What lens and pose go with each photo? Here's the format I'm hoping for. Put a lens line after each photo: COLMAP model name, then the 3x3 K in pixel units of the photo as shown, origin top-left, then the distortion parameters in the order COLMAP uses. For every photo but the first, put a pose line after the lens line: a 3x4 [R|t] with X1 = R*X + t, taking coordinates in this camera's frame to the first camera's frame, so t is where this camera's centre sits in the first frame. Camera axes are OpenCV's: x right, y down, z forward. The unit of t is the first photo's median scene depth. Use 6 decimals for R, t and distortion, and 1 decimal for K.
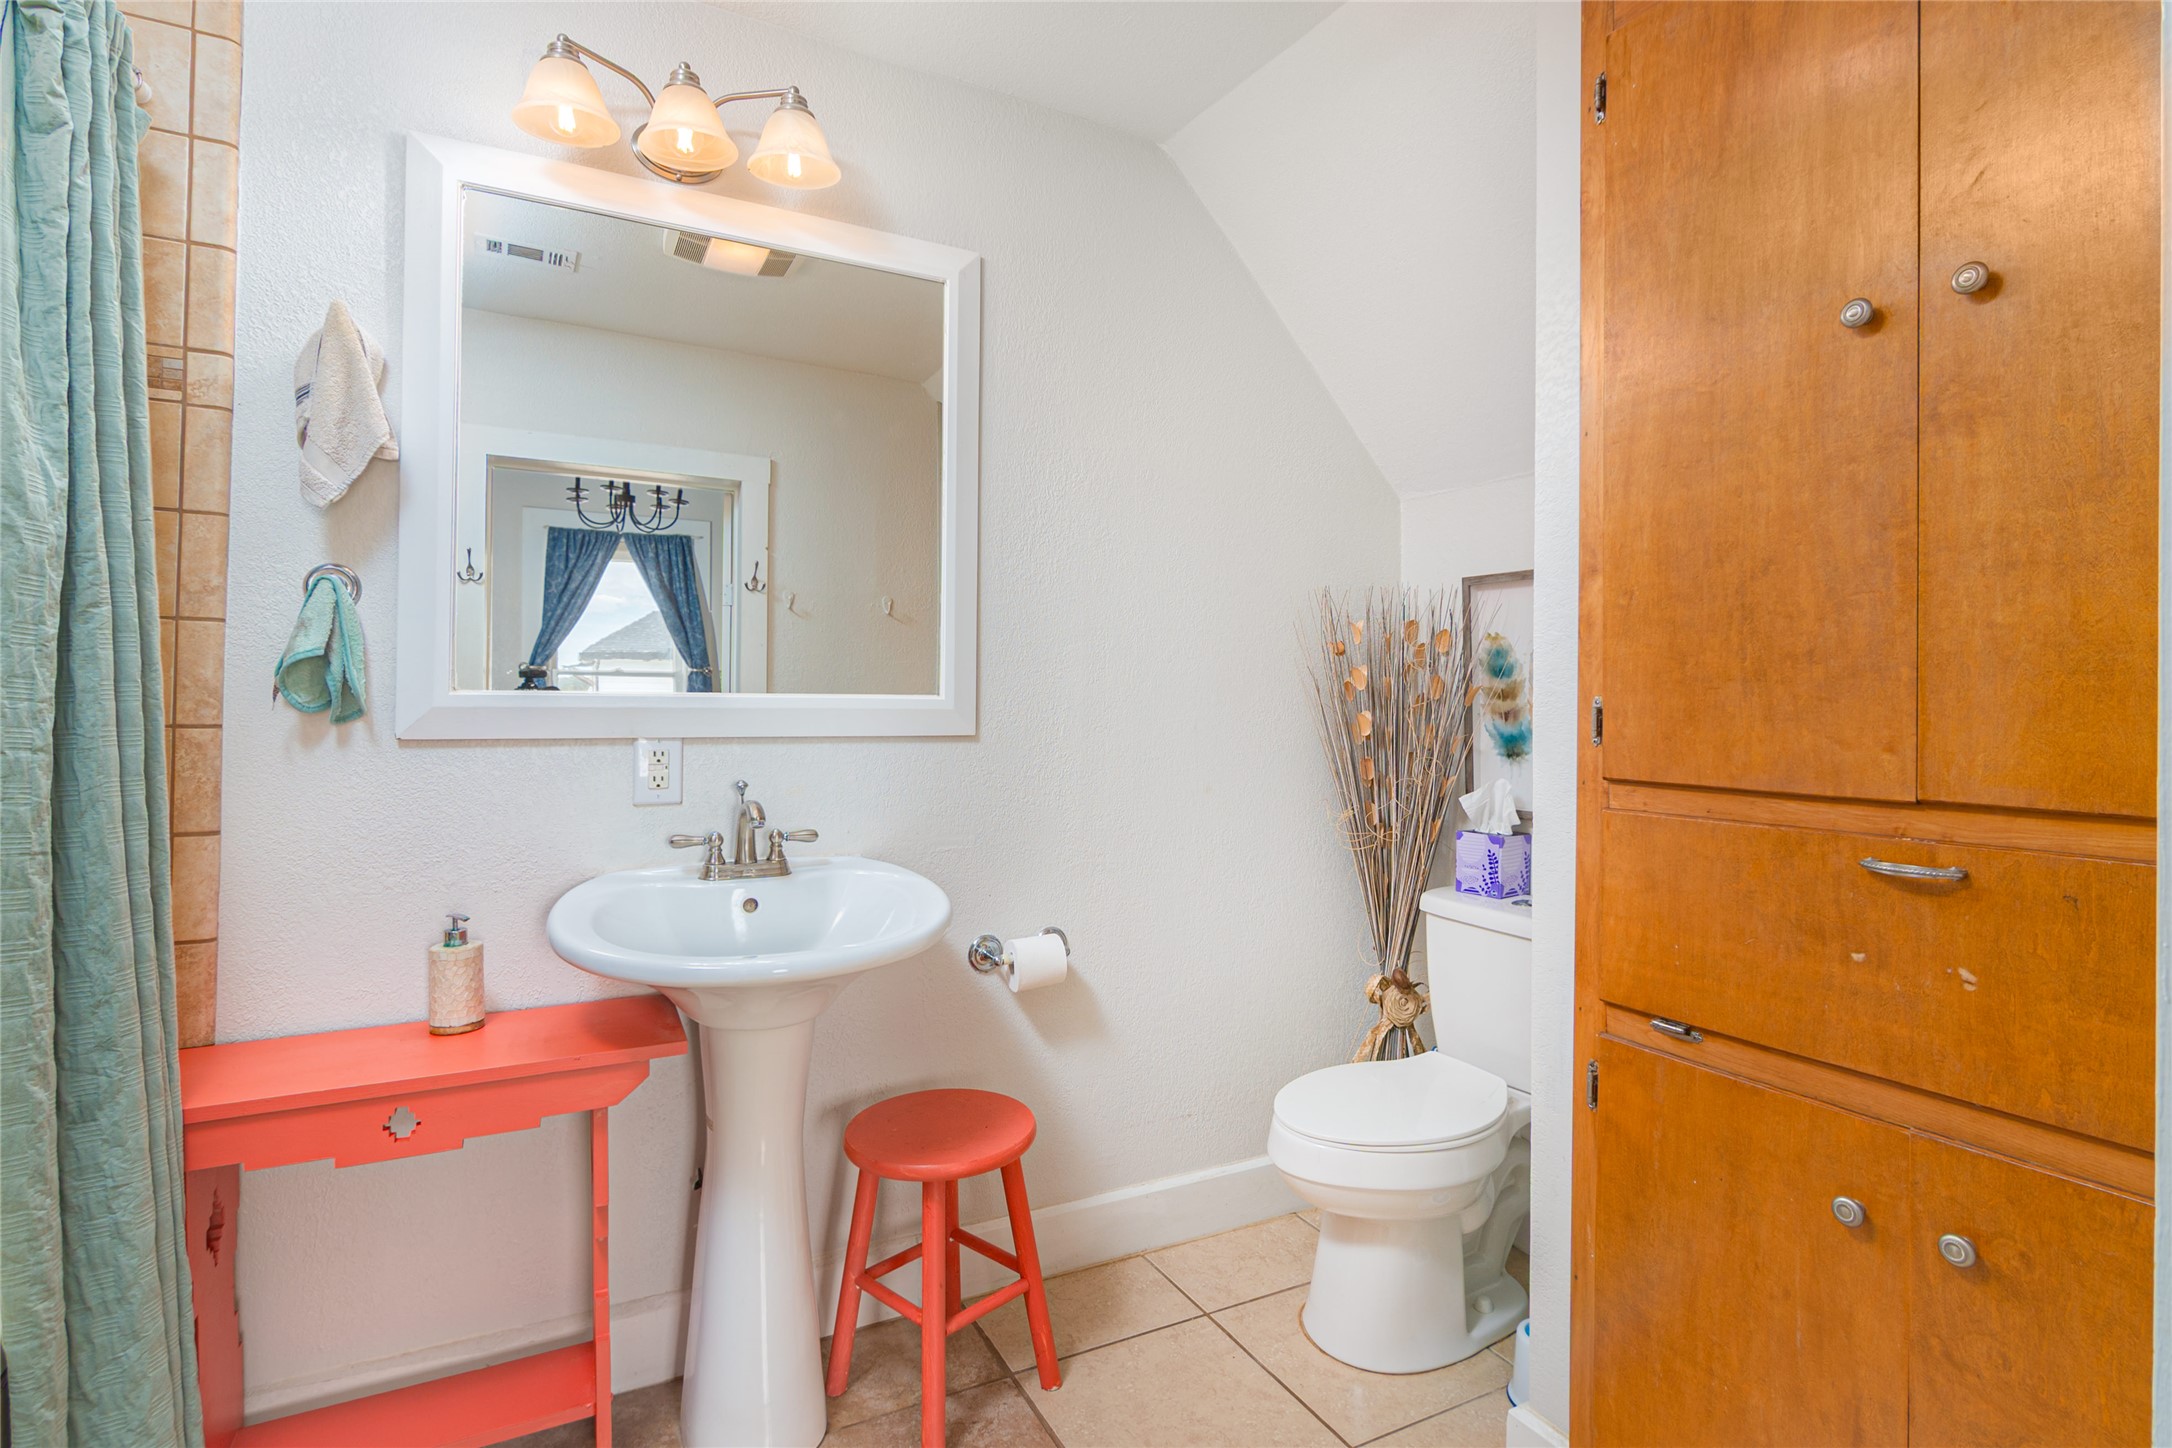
lens RADIAL K [[1044.7, 0, 1088.3], [0, 1044.7, 709.6], [0, 0, 1]] dist [-0.010640, -0.000395]
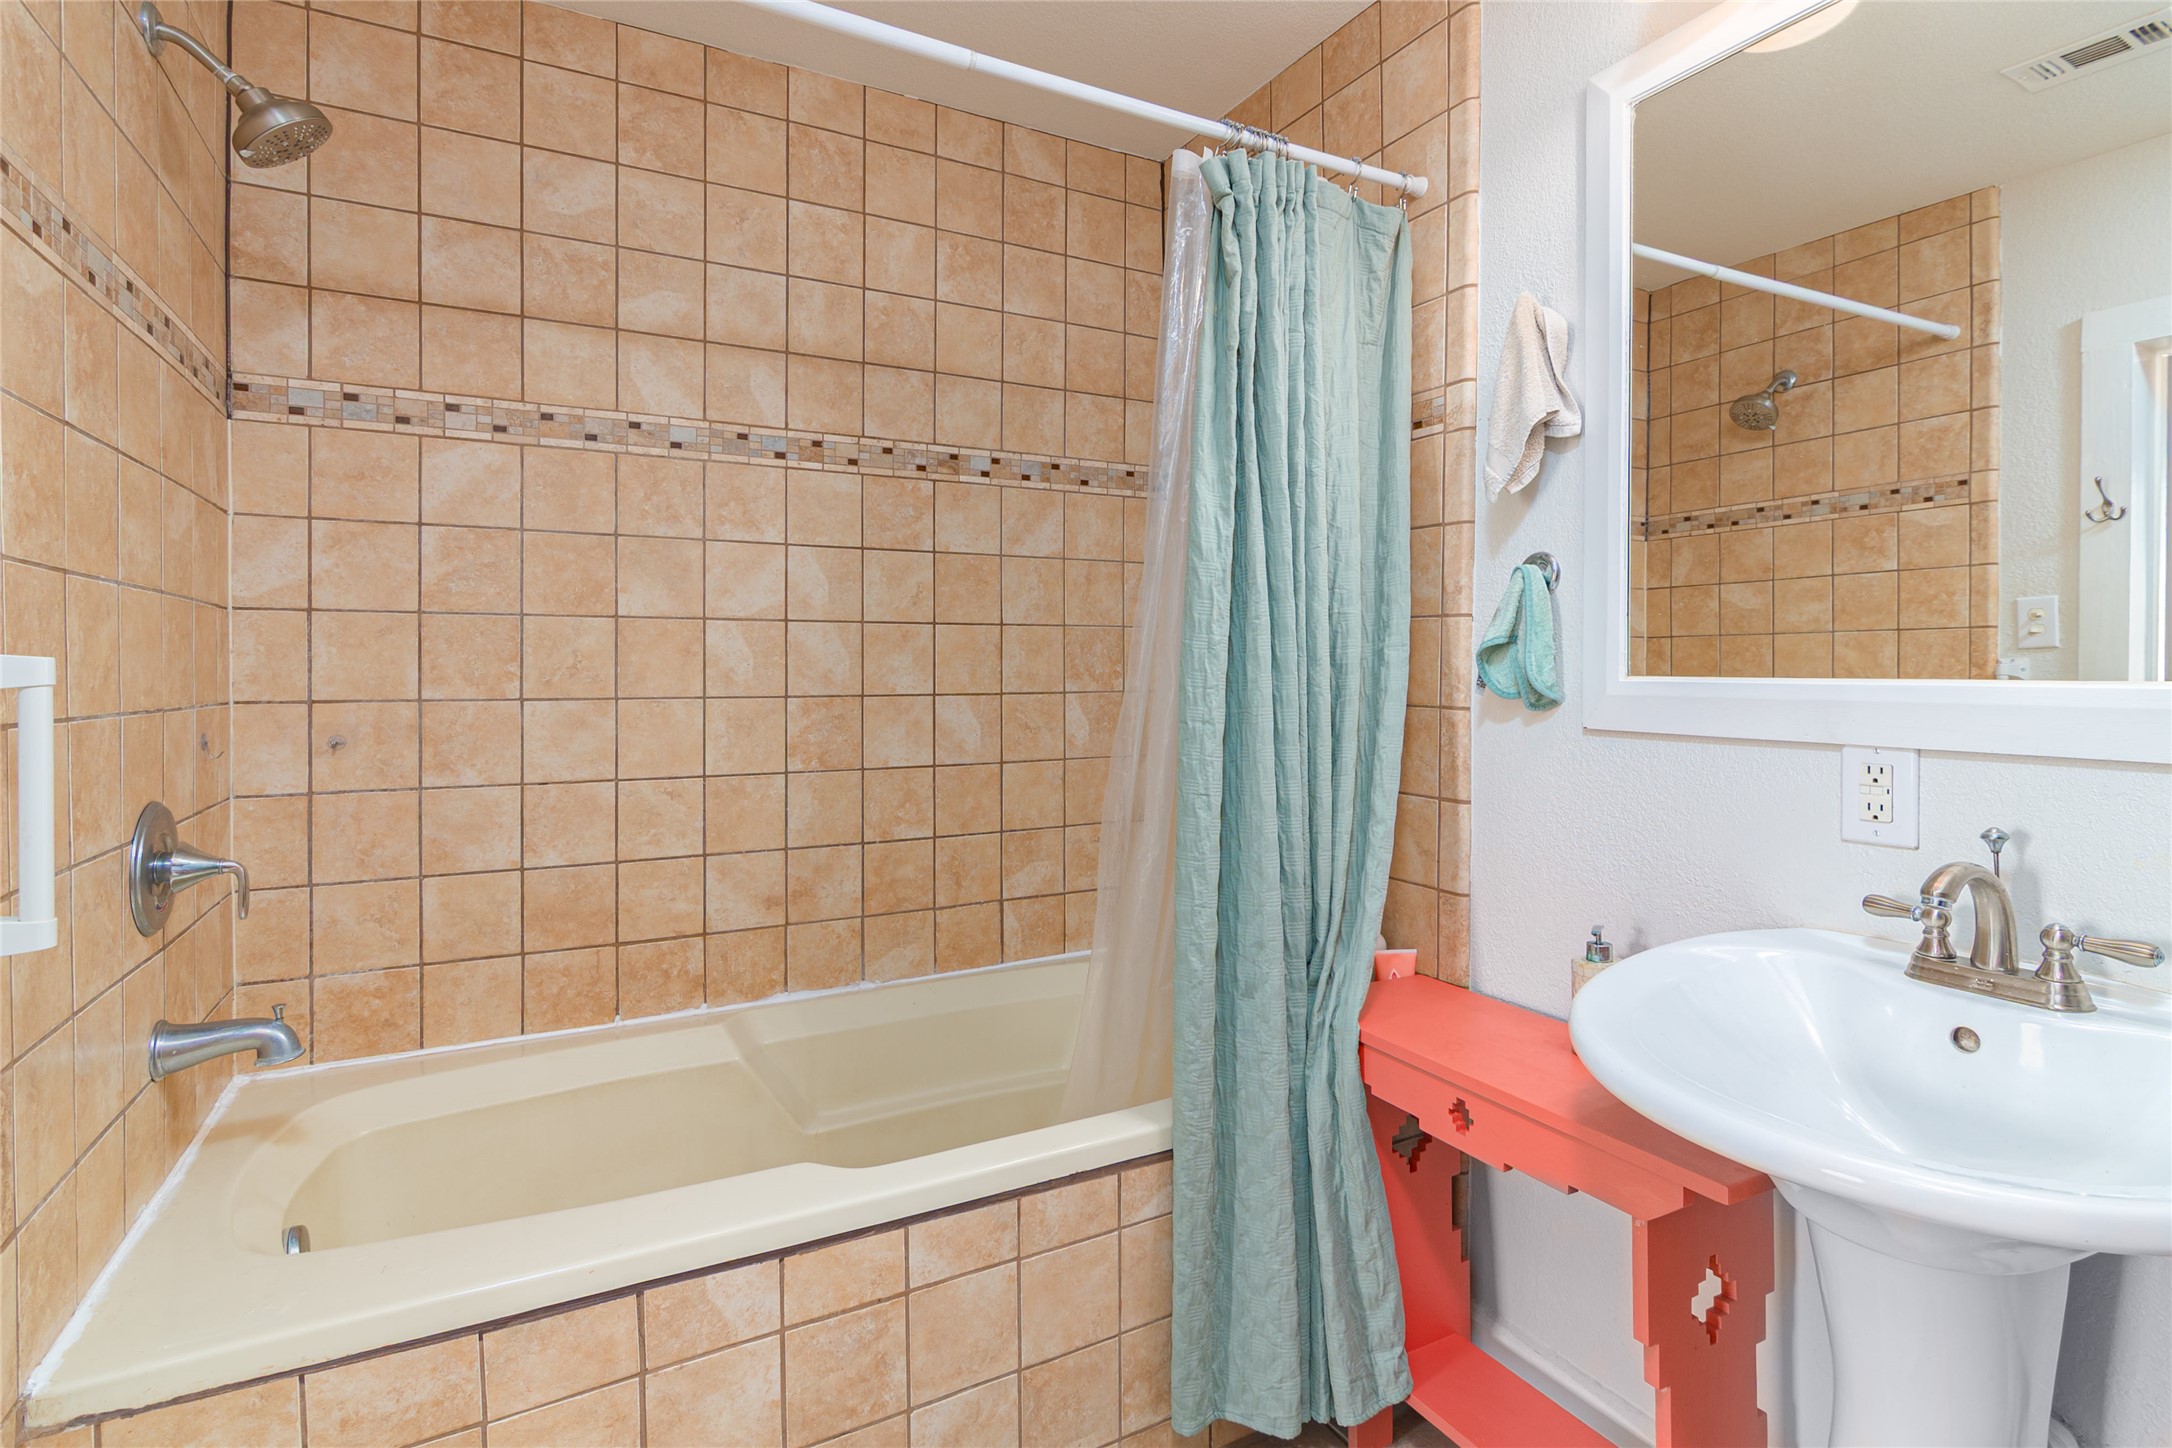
lens RADIAL K [[1044.7, 0, 1100.6], [0, 1044.7, 684.9], [0, 0, 1]] dist [-0.010640, -0.000395]
pose [[0.015734, 0.011233, -0.999813, 0.281622], [-0.008374, 0.999903, 0.011102, -0.017549], [0.999841, 0.008197, 0.015827, 0.545154]]
